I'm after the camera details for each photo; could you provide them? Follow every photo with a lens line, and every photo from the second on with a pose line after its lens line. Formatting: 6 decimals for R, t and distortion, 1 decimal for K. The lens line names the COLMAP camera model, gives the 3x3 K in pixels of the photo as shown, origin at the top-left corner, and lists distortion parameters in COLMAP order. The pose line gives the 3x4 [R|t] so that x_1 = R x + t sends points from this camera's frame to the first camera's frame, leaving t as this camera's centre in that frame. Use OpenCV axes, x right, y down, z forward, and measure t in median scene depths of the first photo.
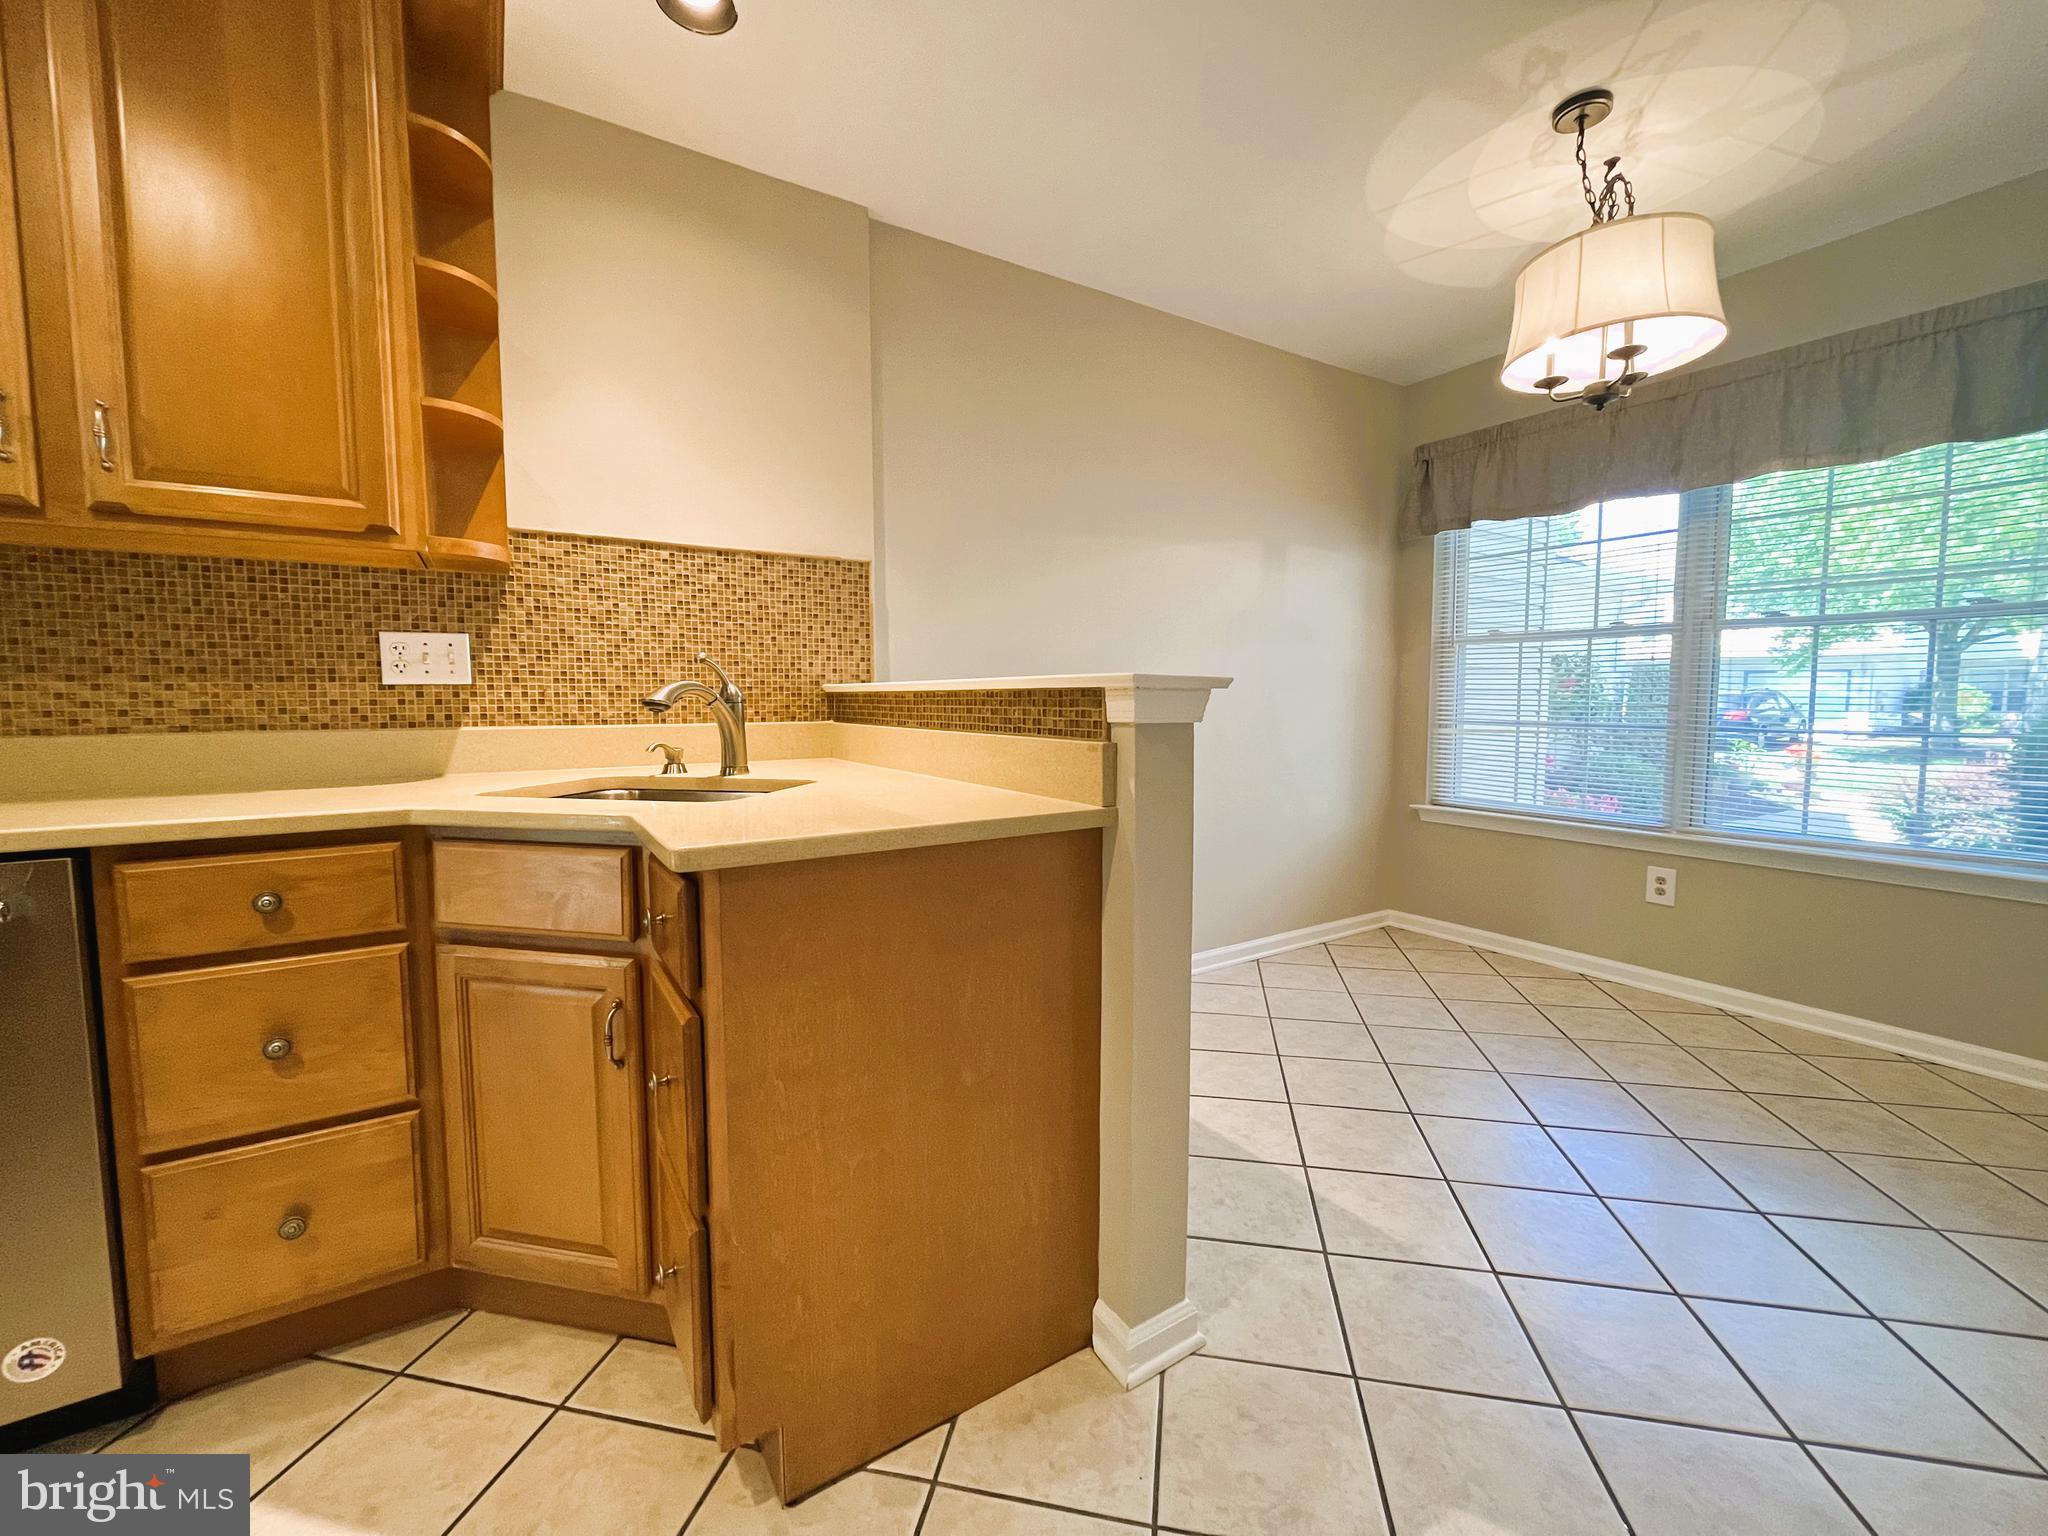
lens RADIAL K [[824.9, 0, 1017.1], [0, 824.9, 757.1], [0, 0, 1]] dist [-0.004318, 0.000125]
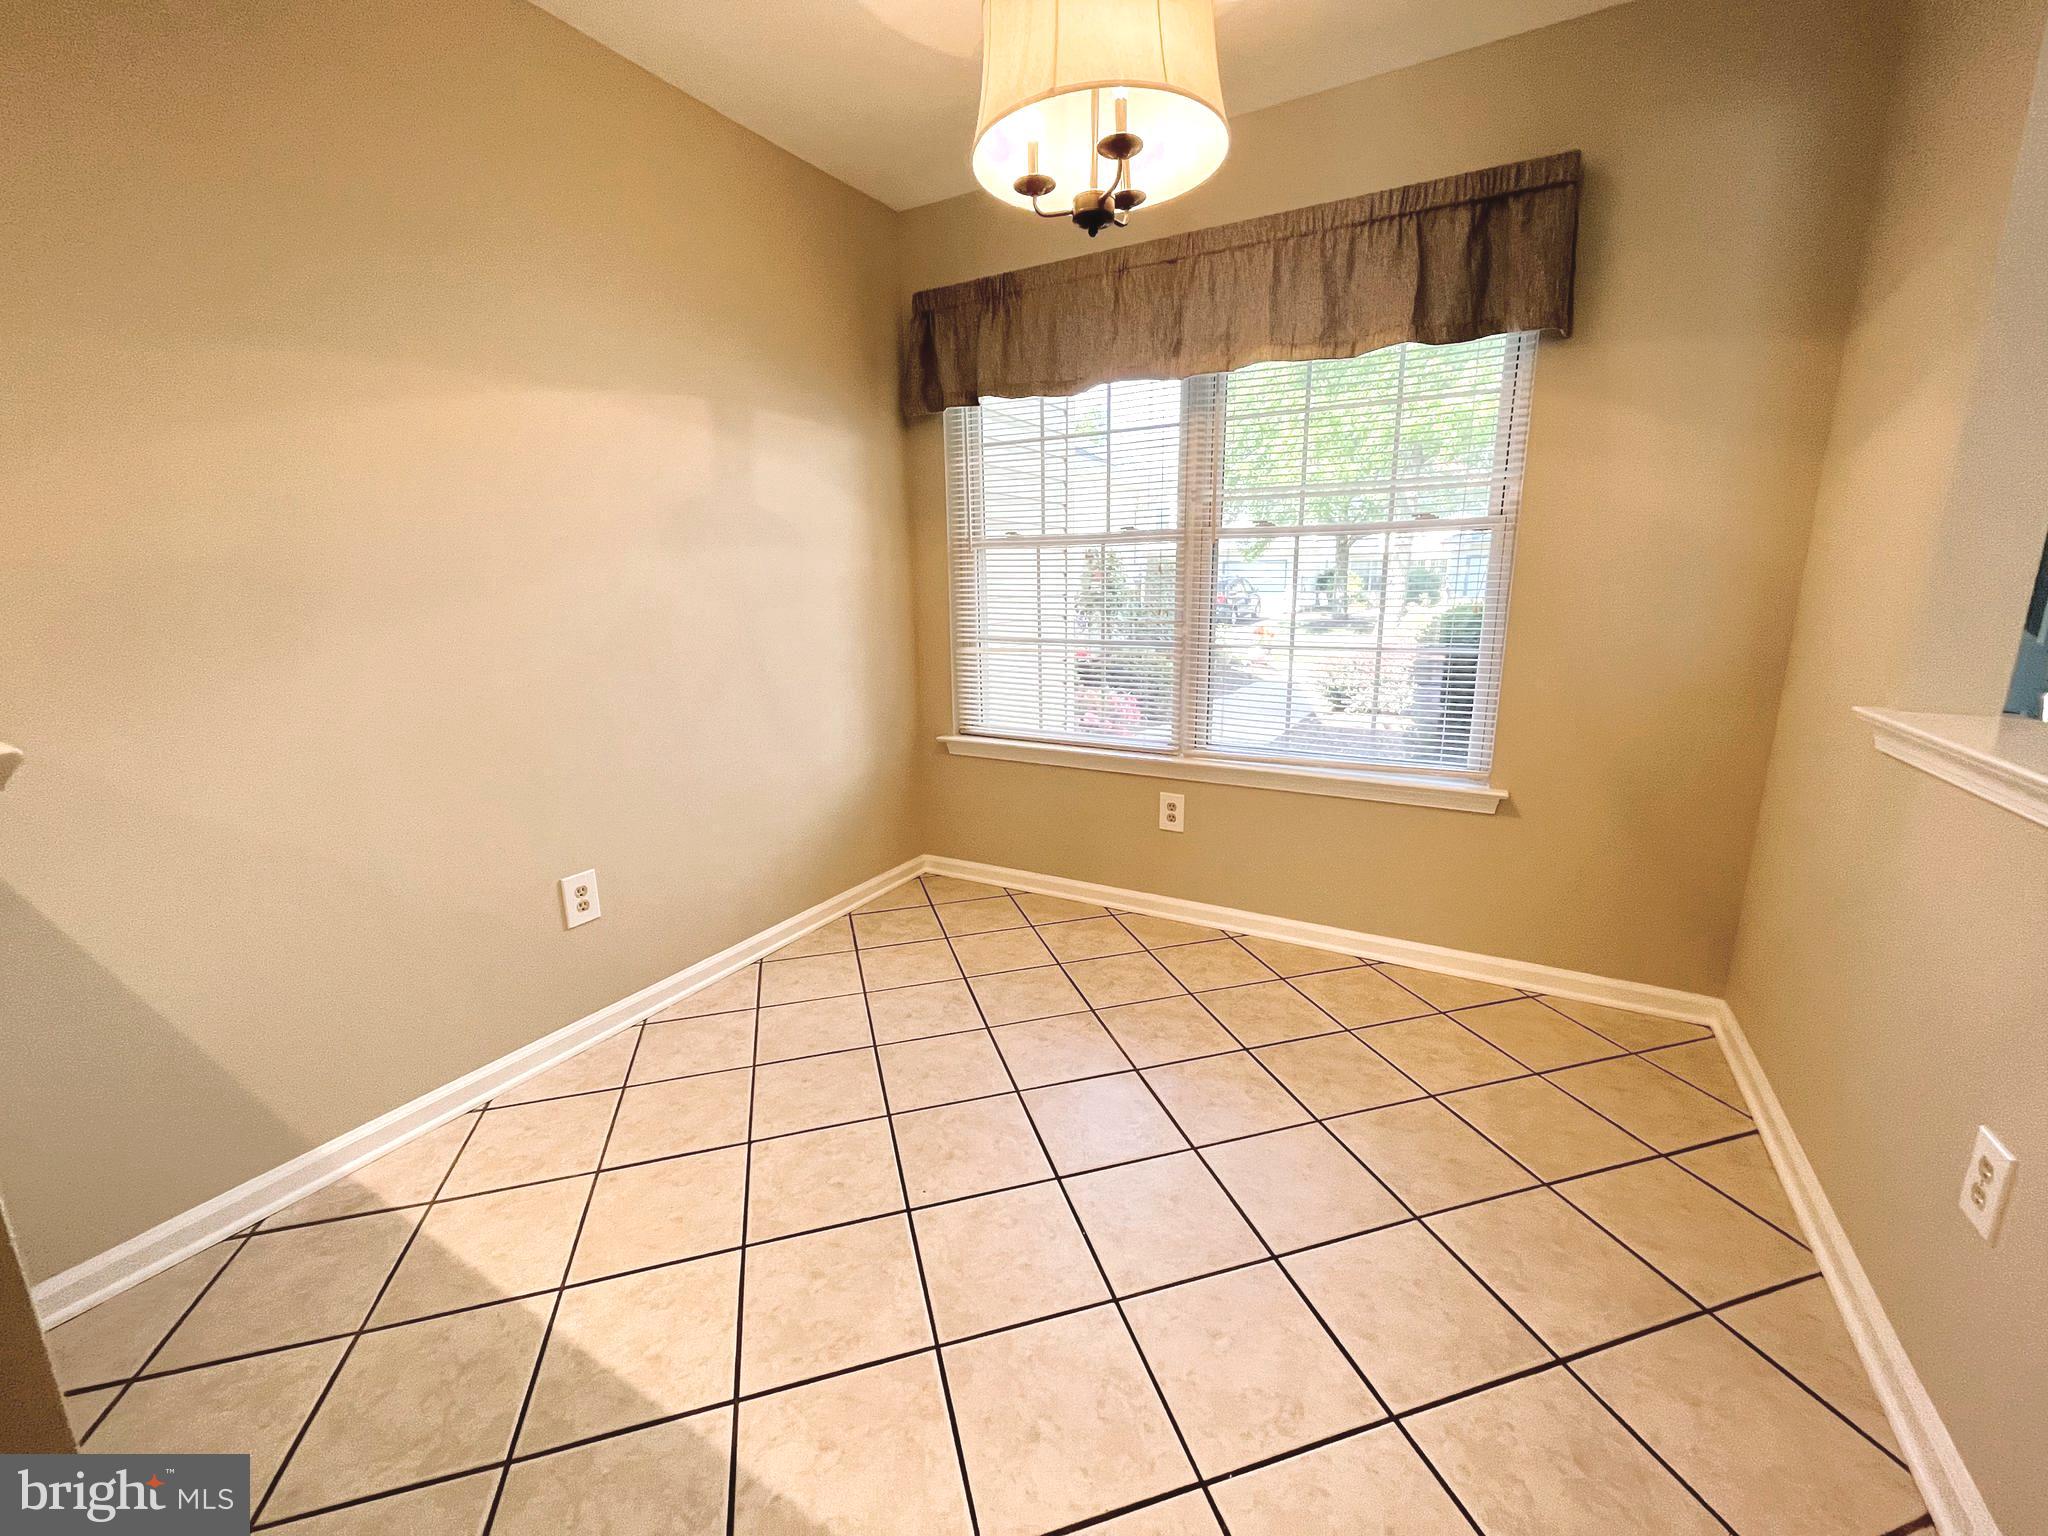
lens RADIAL K [[824.9, 0, 1017.1], [0, 824.9, 757.1], [0, 0, 1]] dist [-0.004318, 0.000125]
pose [[0.884624, -0.107130, 0.453831, 0.166067], [0.045842, 0.988517, 0.143989, -0.045147], [-0.464046, -0.106571, 0.879377, 0.210351]]
